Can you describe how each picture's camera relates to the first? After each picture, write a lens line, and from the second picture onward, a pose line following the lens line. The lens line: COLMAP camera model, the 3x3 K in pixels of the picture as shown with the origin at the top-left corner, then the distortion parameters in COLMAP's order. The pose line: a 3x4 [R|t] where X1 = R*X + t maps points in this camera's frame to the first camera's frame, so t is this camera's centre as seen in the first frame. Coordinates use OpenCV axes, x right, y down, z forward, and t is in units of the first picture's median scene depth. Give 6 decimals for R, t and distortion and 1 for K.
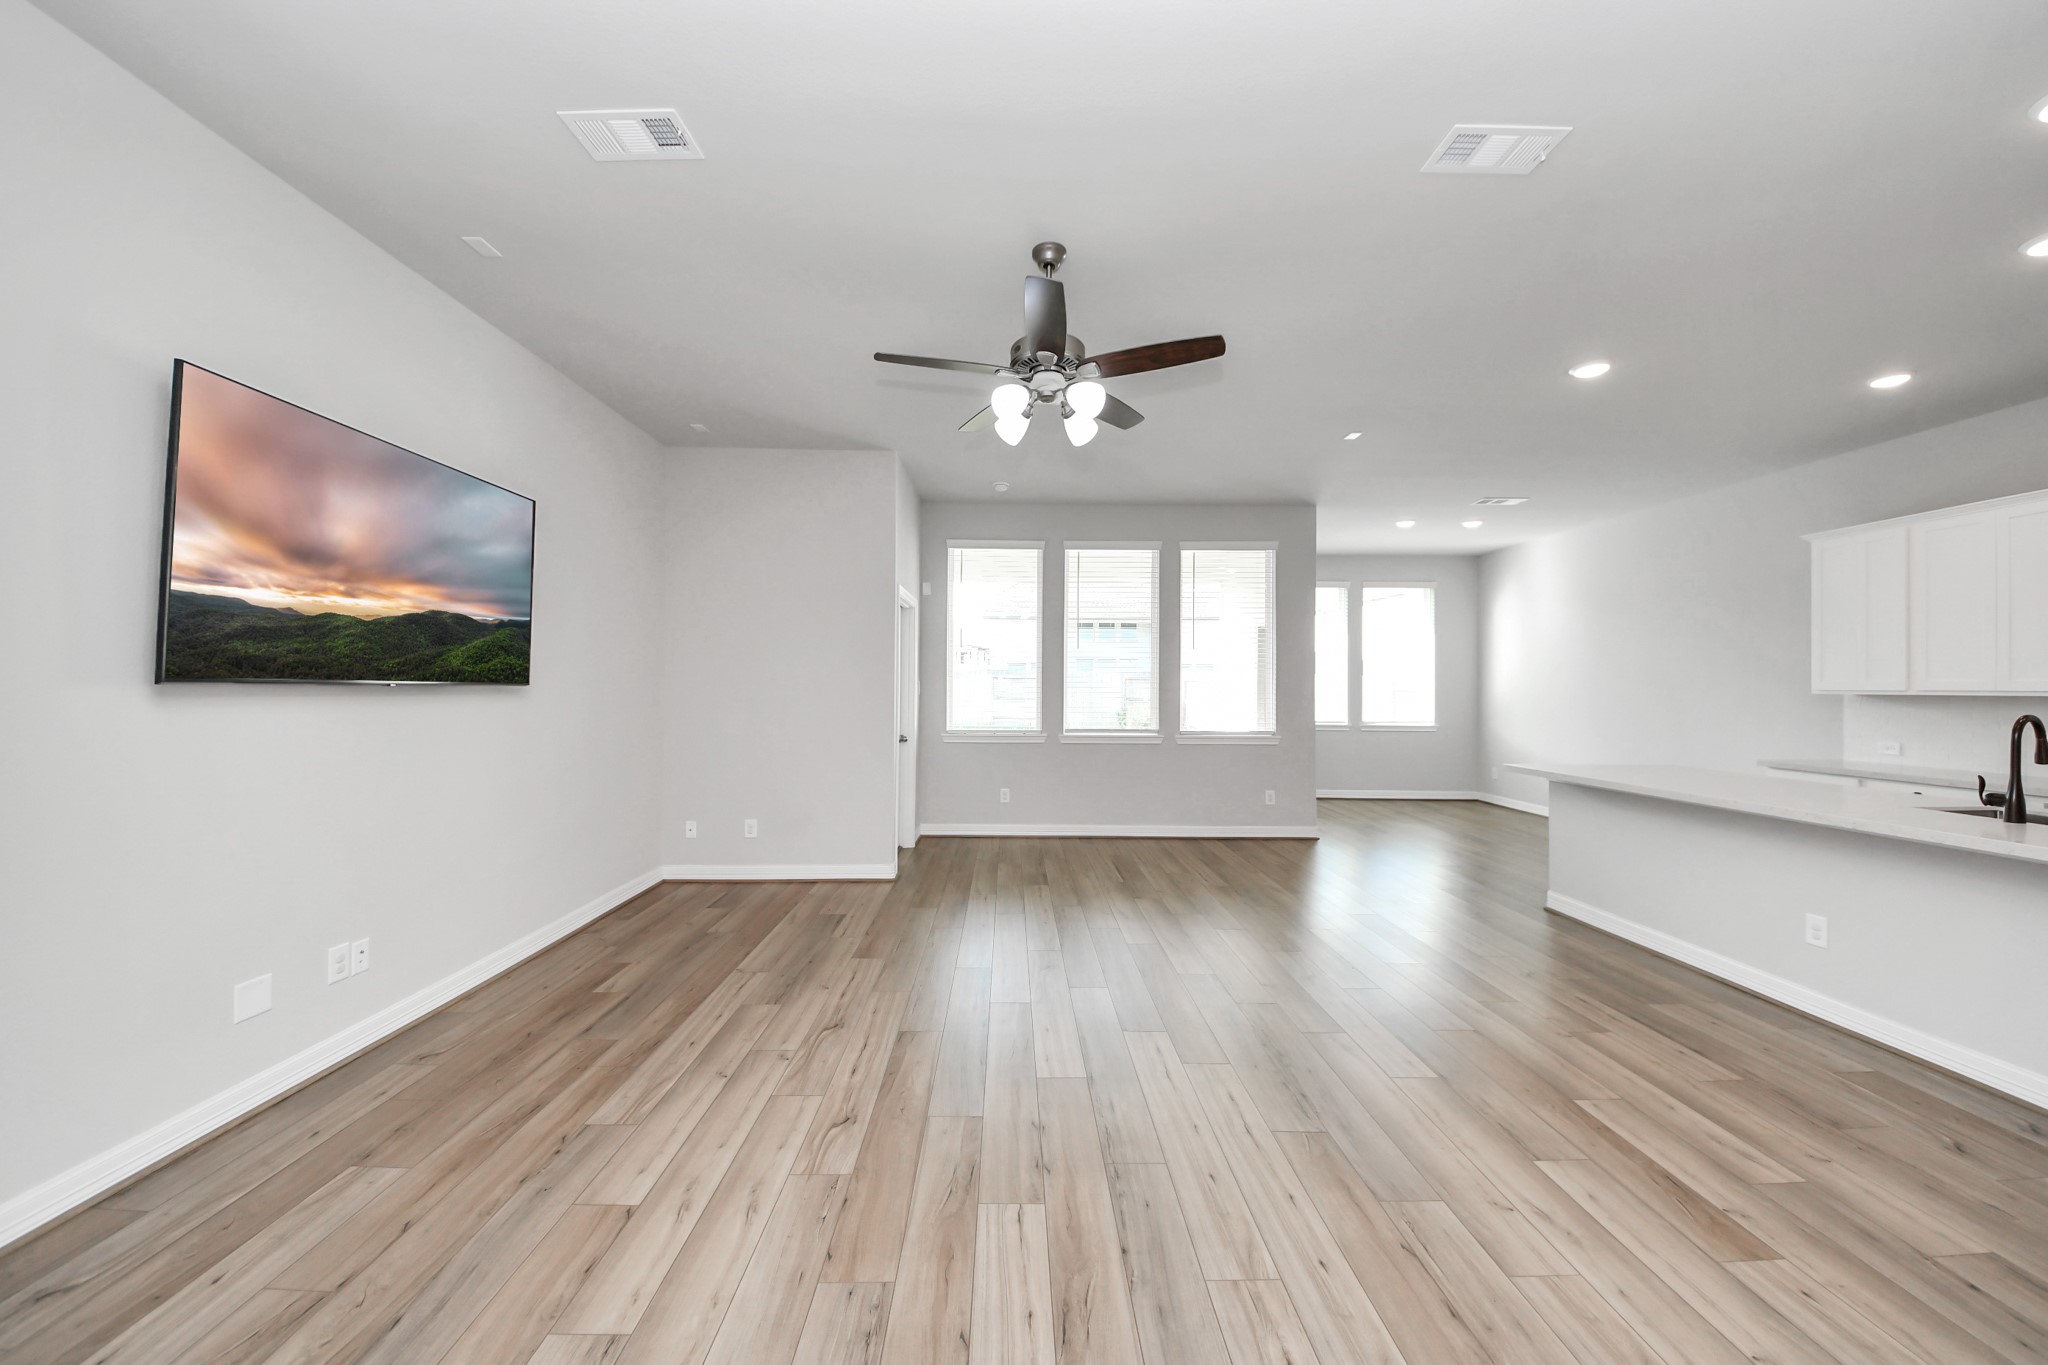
lens RADIAL K [[720.8, 0, 1007.7], [0, 720.8, 684.0], [0, 0, 1]] dist [-0.002105, -0.000277]
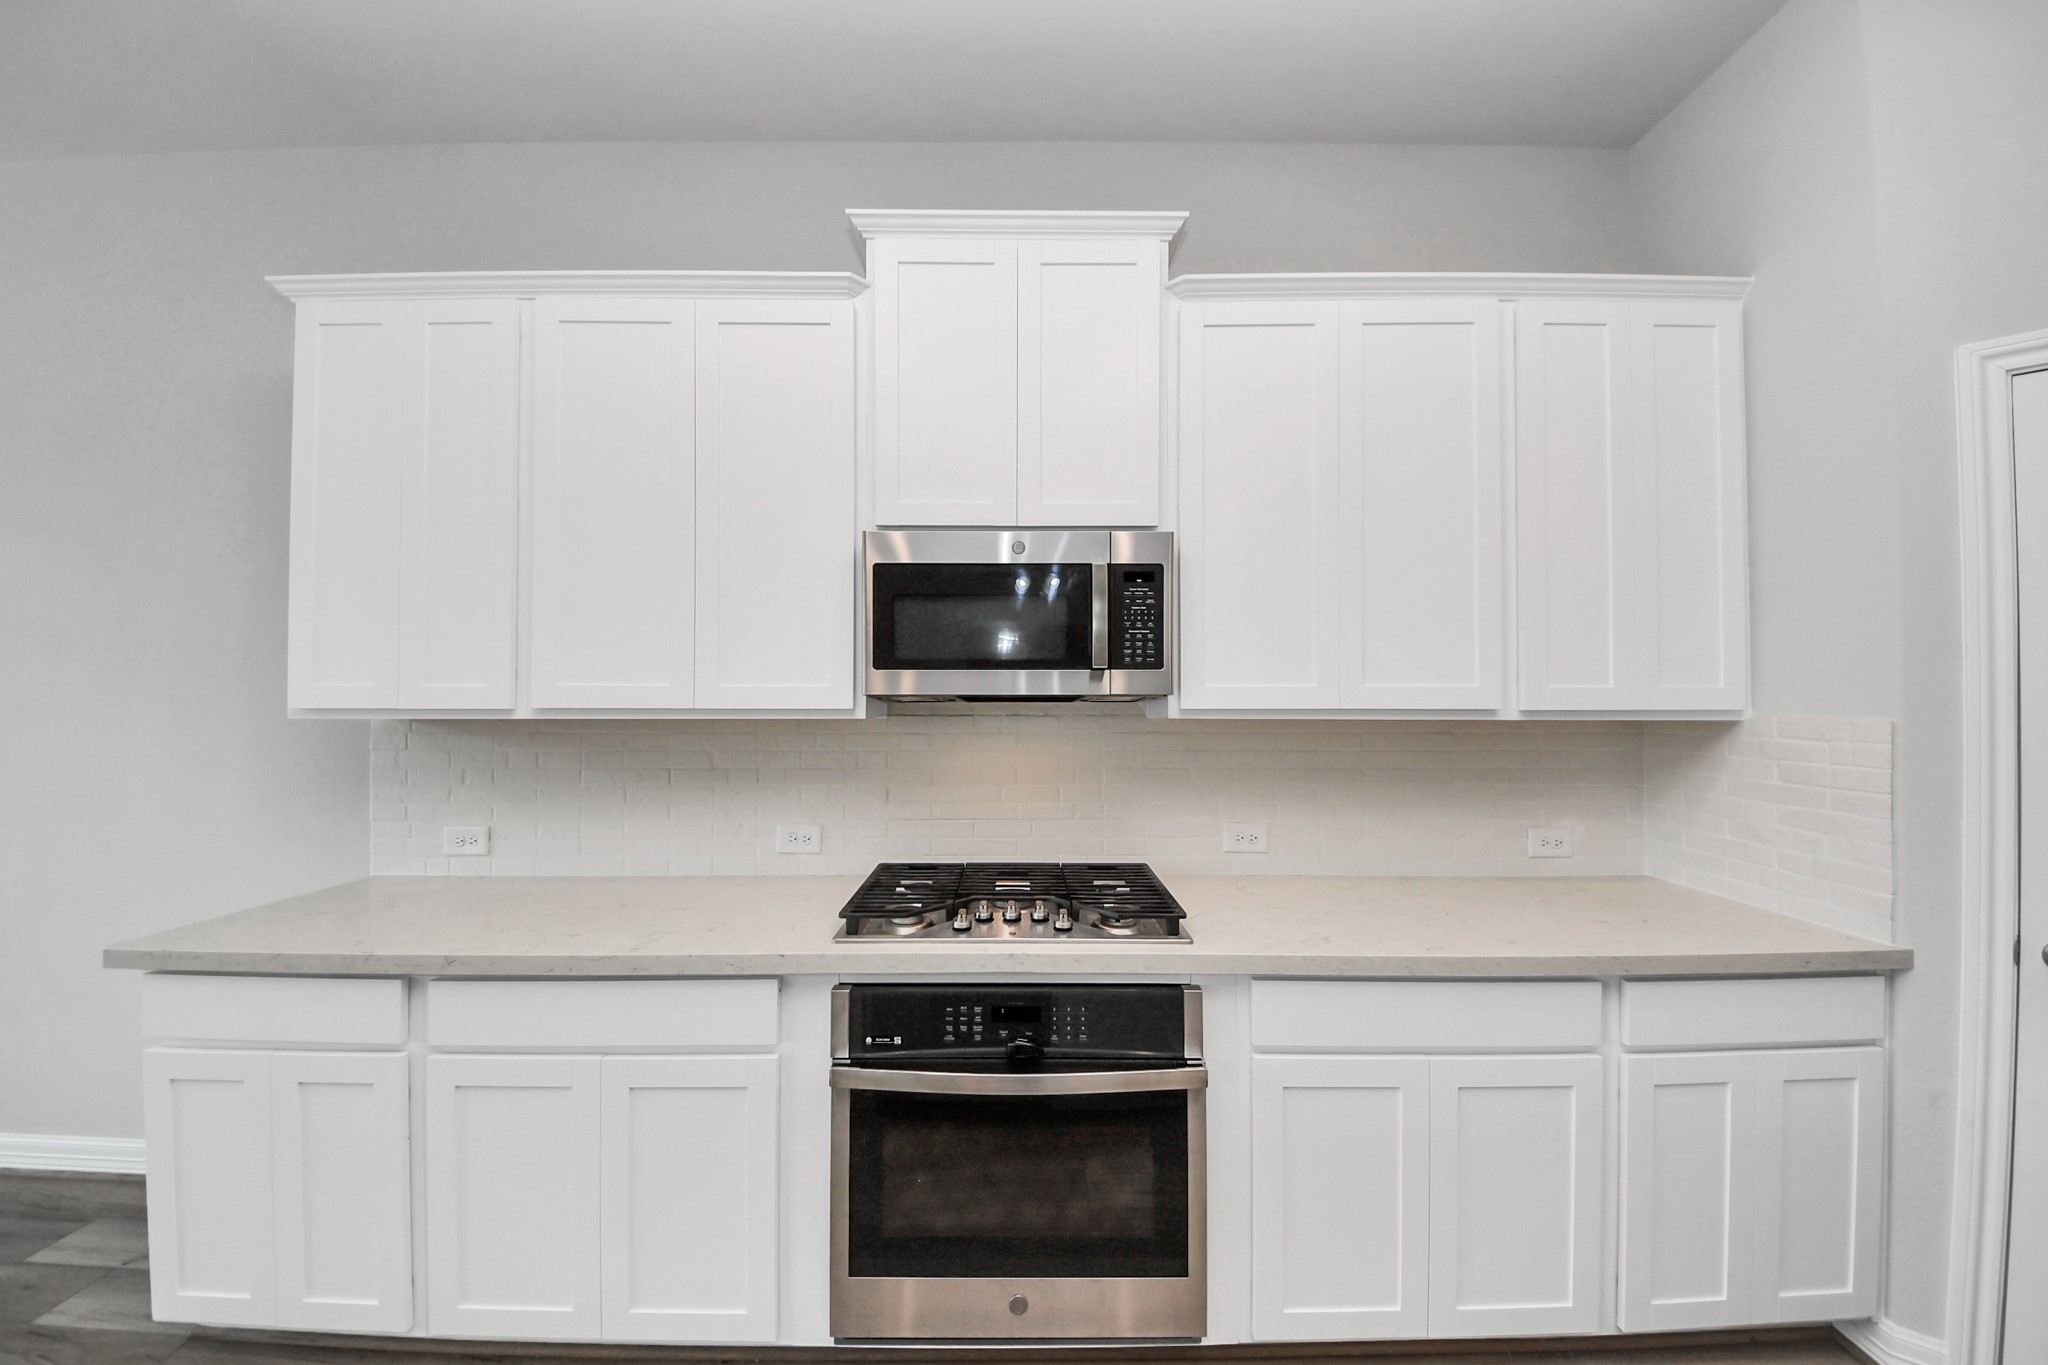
lens RADIAL K [[731.6, 0, 1030.8], [0, 731.6, 684.4], [0, 0, 1]] dist [0.000344, -0.005695]
pose [[-0.005890, -0.010341, 0.999929, 0.812878], [-0.003791, 0.999940, 0.010318, -0.007362], [-0.999975, -0.003730, -0.005929, 0.684382]]
